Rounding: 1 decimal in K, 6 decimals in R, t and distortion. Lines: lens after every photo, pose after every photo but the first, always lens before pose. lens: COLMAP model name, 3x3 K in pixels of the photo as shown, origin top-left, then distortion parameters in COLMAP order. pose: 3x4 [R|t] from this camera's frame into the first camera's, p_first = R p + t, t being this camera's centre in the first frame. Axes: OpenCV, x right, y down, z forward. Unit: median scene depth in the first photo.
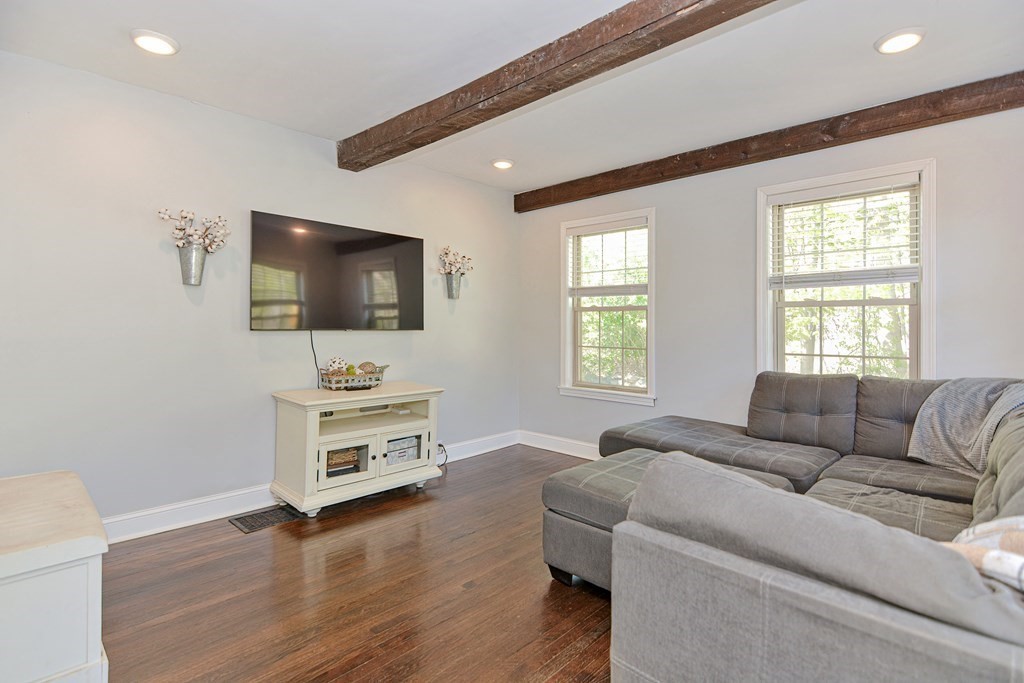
lens RADIAL K [[510.0, 0, 516.2], [0, 510.0, 347.0], [0, 0, 1]] dist [0.024388, -0.017600]
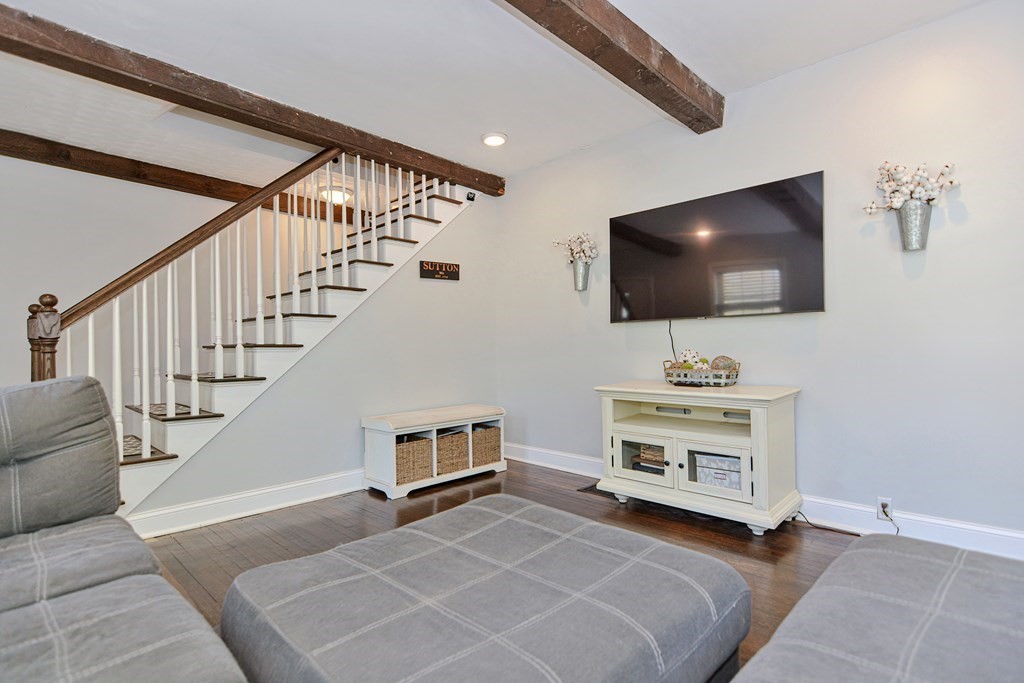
lens RADIAL K [[510.0, 0, 516.2], [0, 510.0, 347.0], [0, 0, 1]] dist [0.024388, -0.017600]
pose [[-0.016294, 0.005111, -0.999854, 0.551817], [-0.012508, 0.999908, 0.005315, 0.016289], [0.999789, 0.012593, -0.016229, 0.705629]]
